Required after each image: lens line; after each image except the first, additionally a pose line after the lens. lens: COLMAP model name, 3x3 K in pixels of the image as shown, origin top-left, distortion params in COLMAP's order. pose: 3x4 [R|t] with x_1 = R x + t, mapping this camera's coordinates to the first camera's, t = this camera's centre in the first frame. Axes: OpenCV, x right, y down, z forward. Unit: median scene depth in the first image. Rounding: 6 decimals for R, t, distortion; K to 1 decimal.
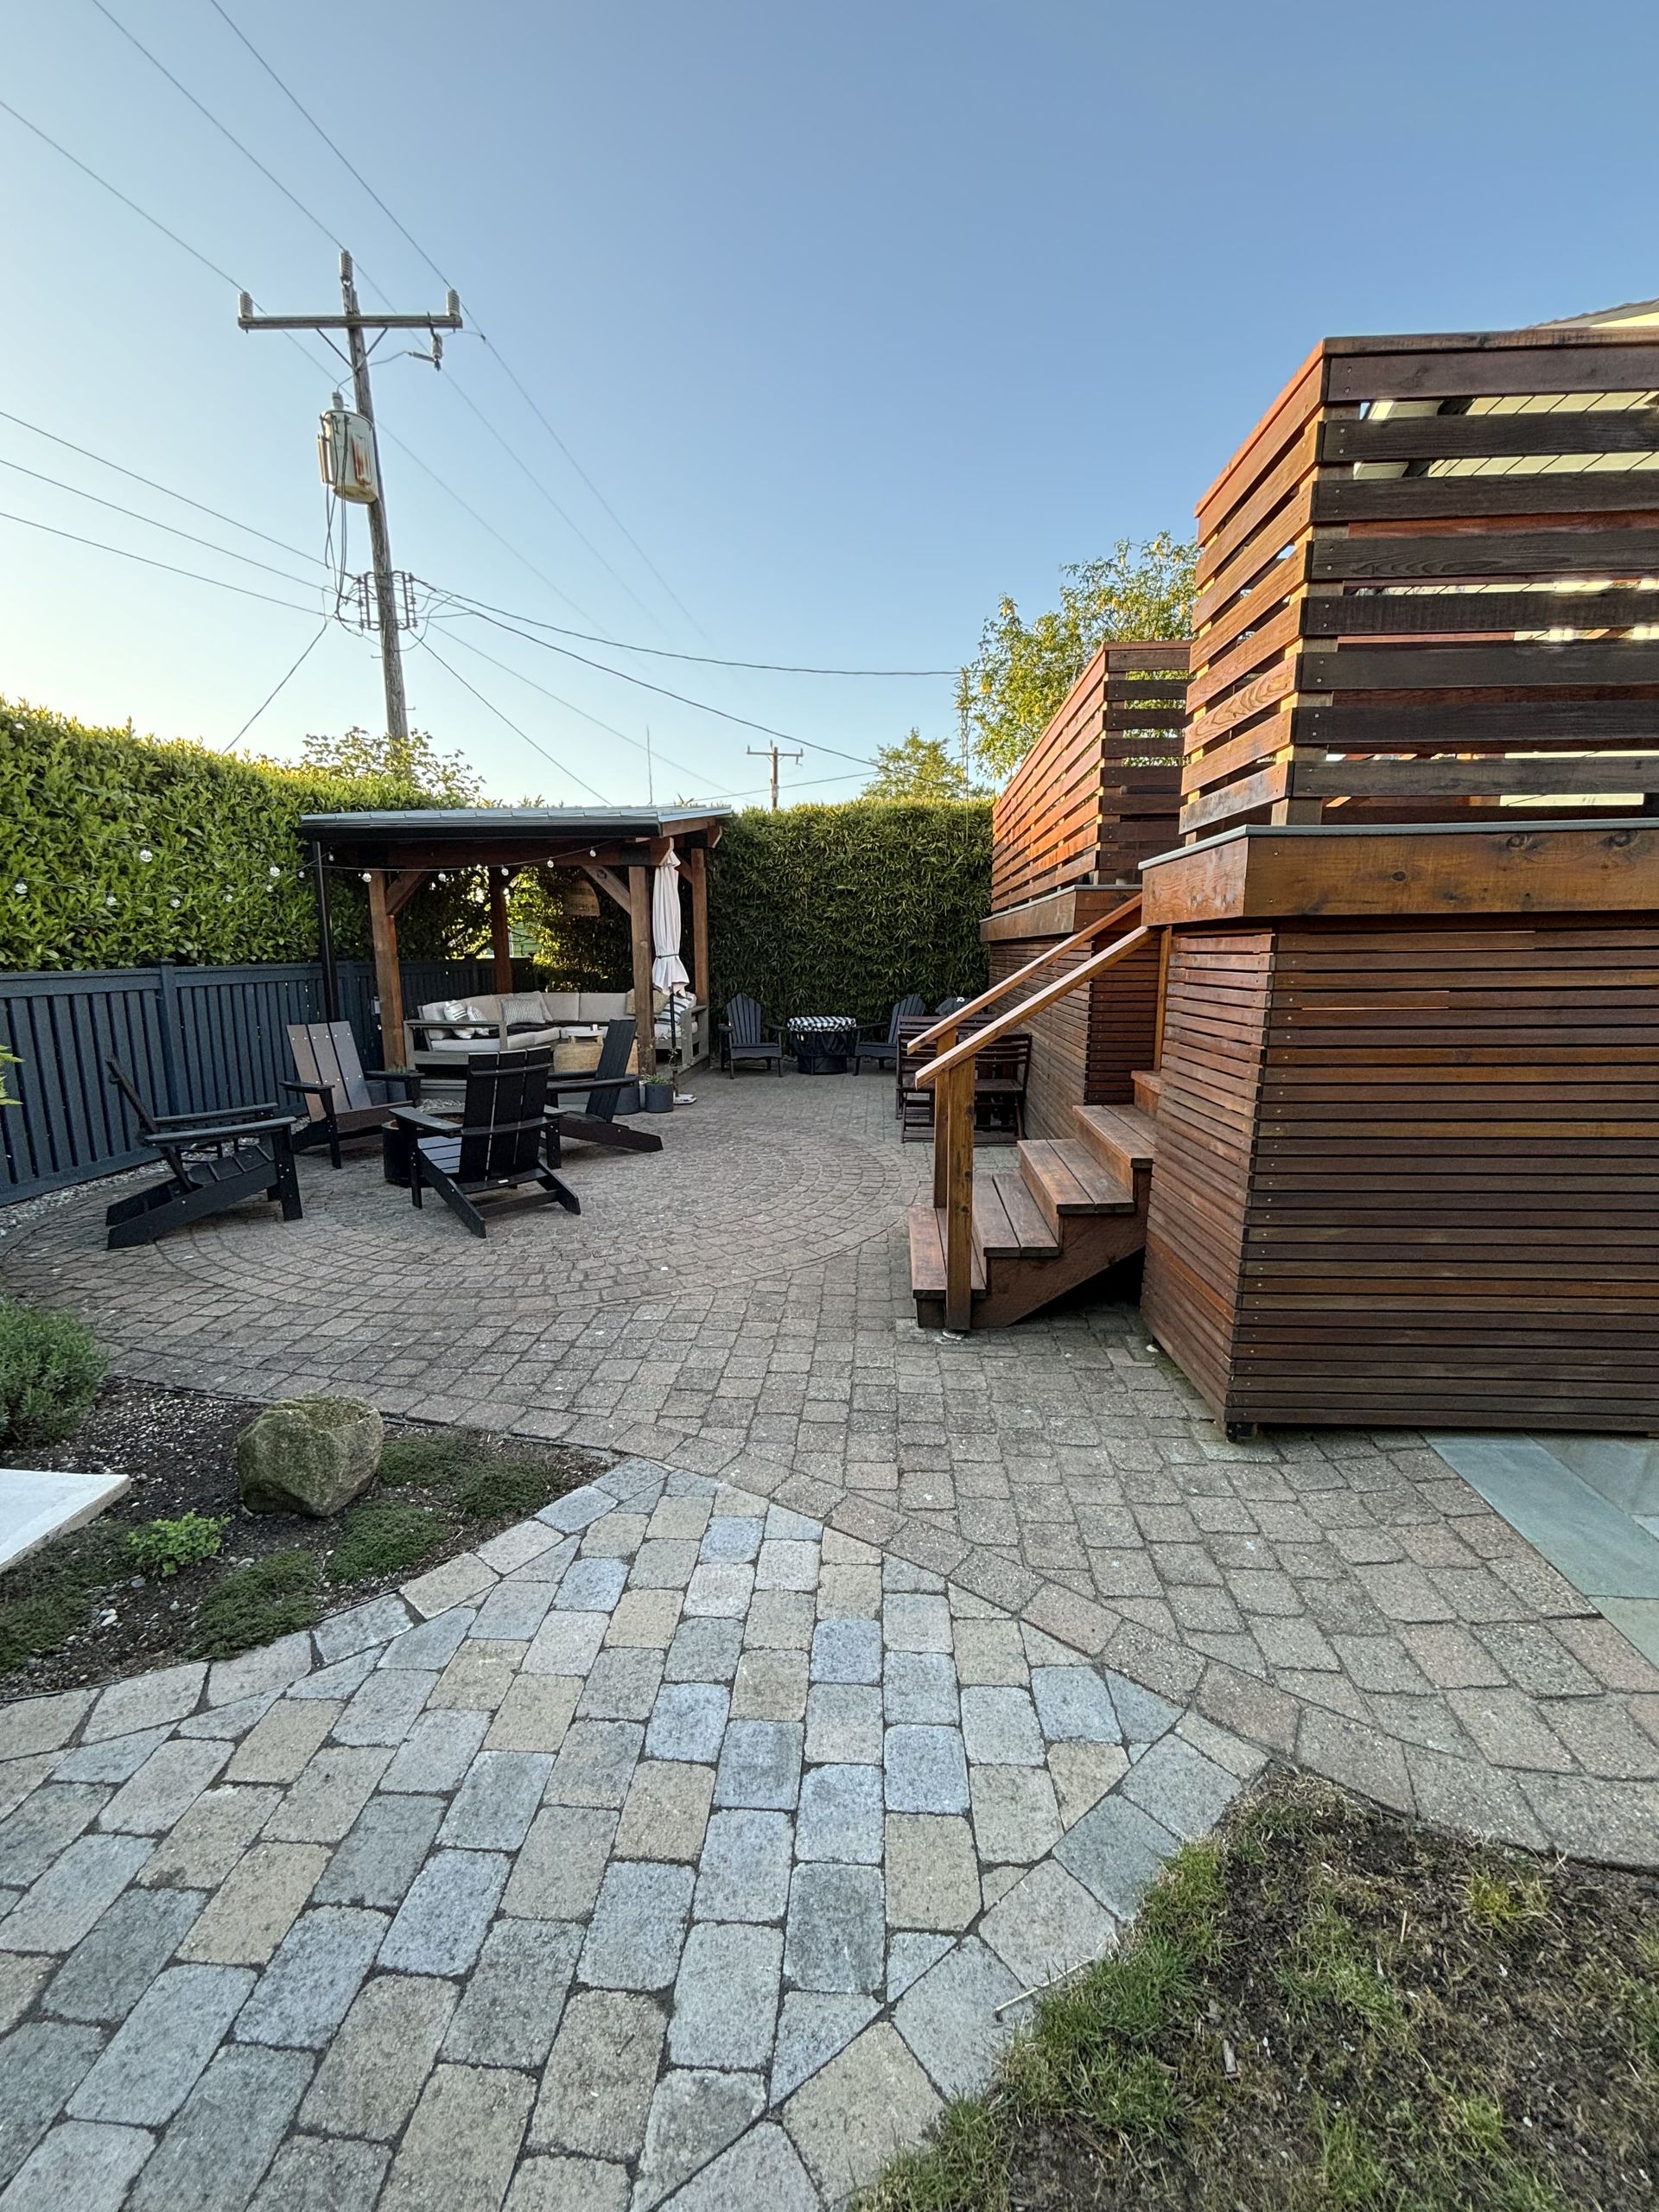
lens RADIAL K [[882.4, 0, 829.5], [0, 882.4, 1106.0], [0, 0, 1]] dist [-0.000276, -0.000795]
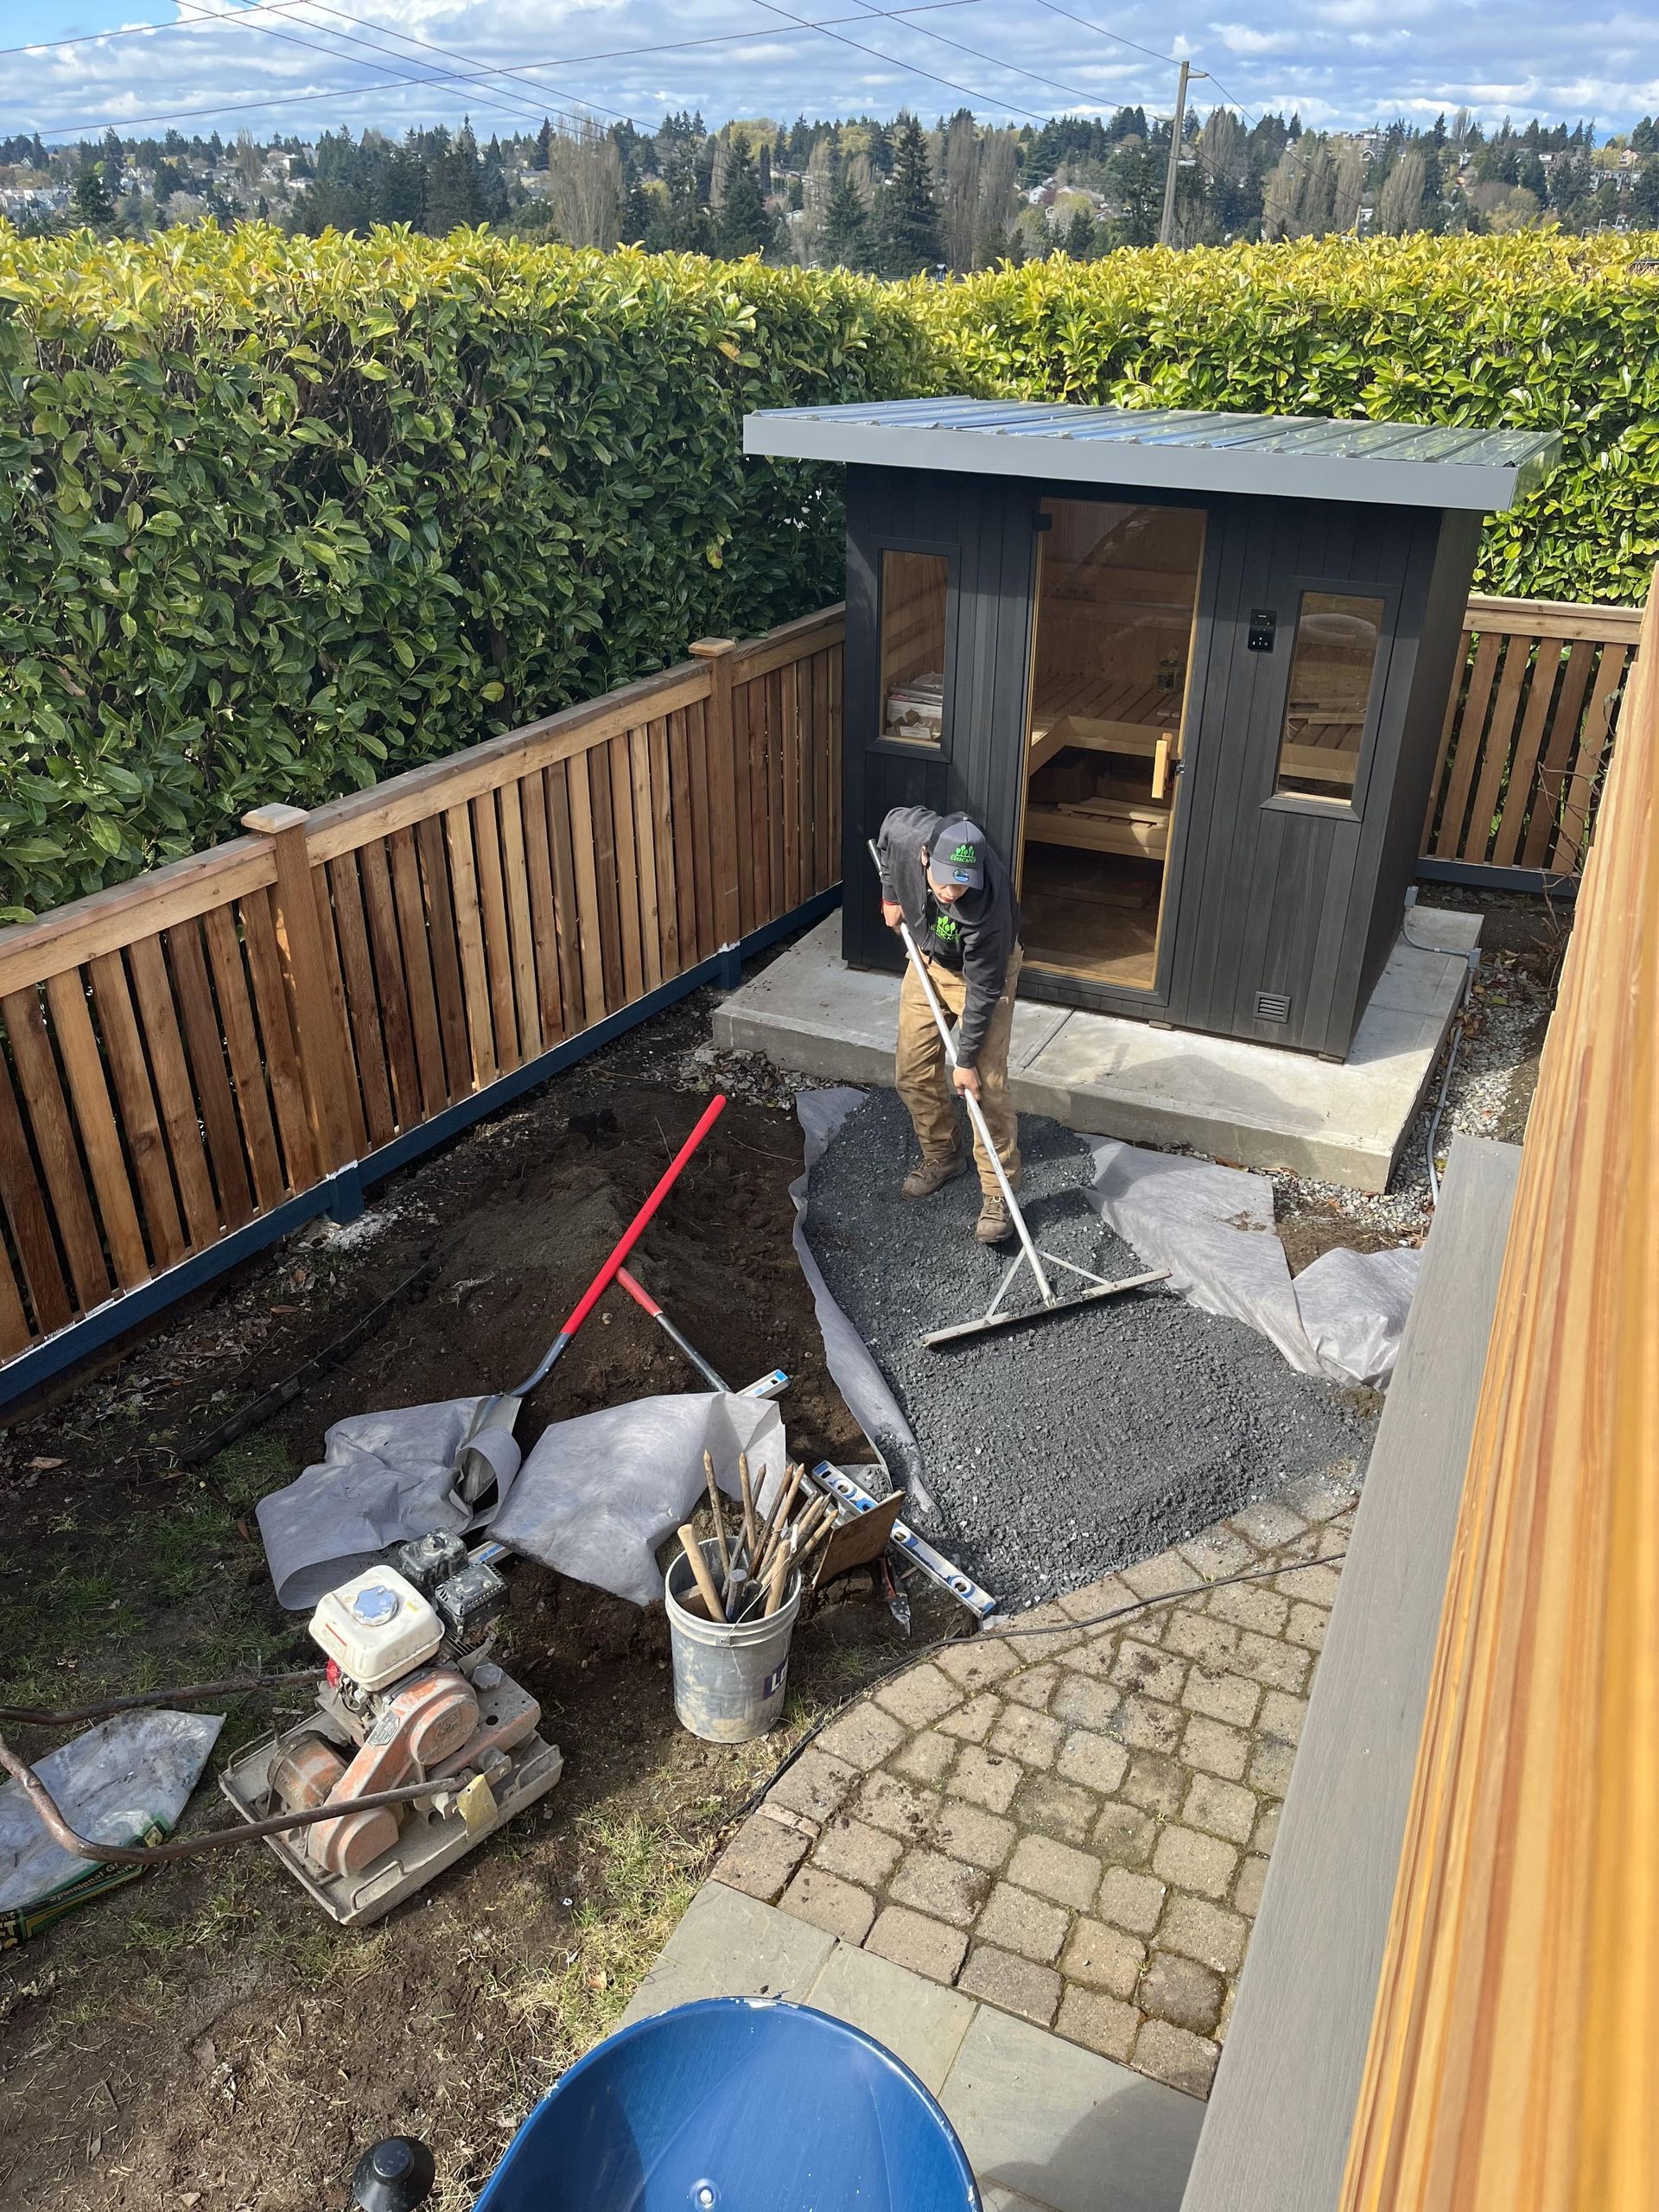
lens RADIAL K [[1643.5, 0, 829.5], [0, 1643.5, 1106.0], [0, 0, 1]] dist [-0.002065, -0.000422]
pose [[-0.354460, 0.455261, -0.816759, 0.773985], [-0.169637, 0.827671, 0.534962, -0.428719], [0.919555, 0.328175, -0.216147, 0.391866]]
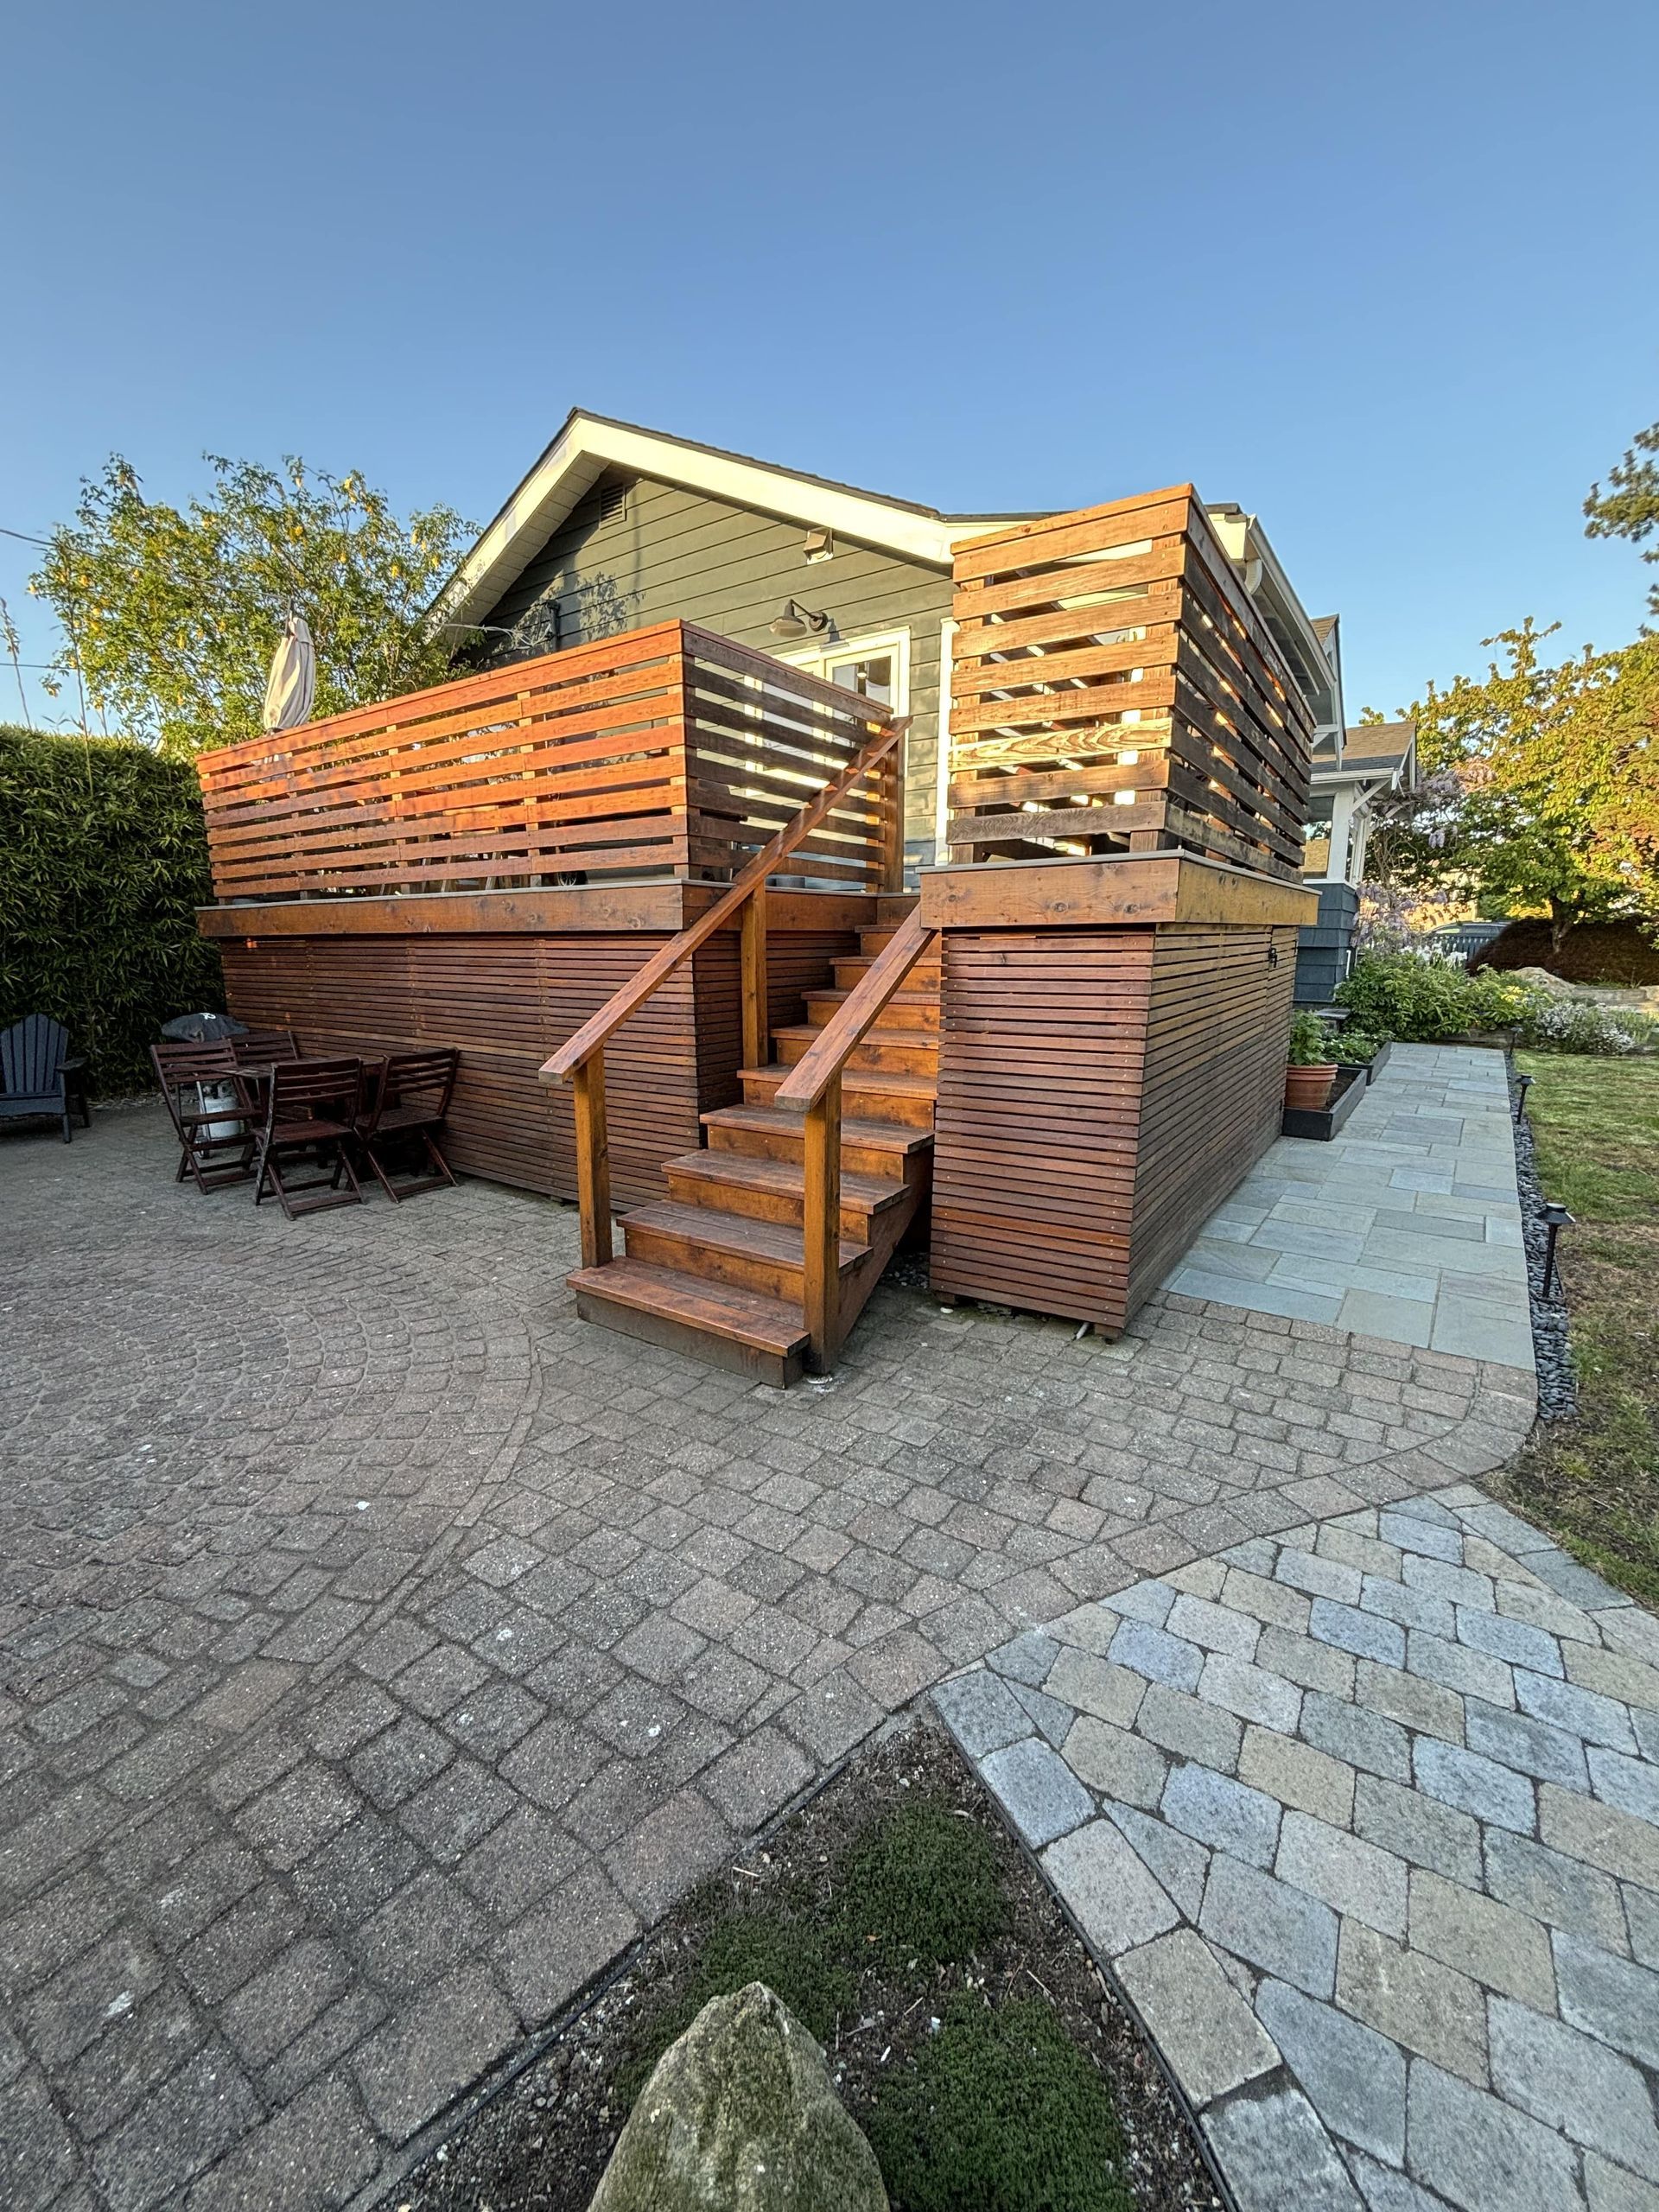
lens RADIAL K [[896.3, 0, 826.5], [0, 896.3, 1099.1], [0, 0, 1]] dist [0.000609, 0.000399]
pose [[0.507172, -0.143630, 0.849792, -0.444672], [0.150097, 0.985667, 0.077015, -0.067713], [-0.848674, 0.088492, 0.521462, 0.376953]]
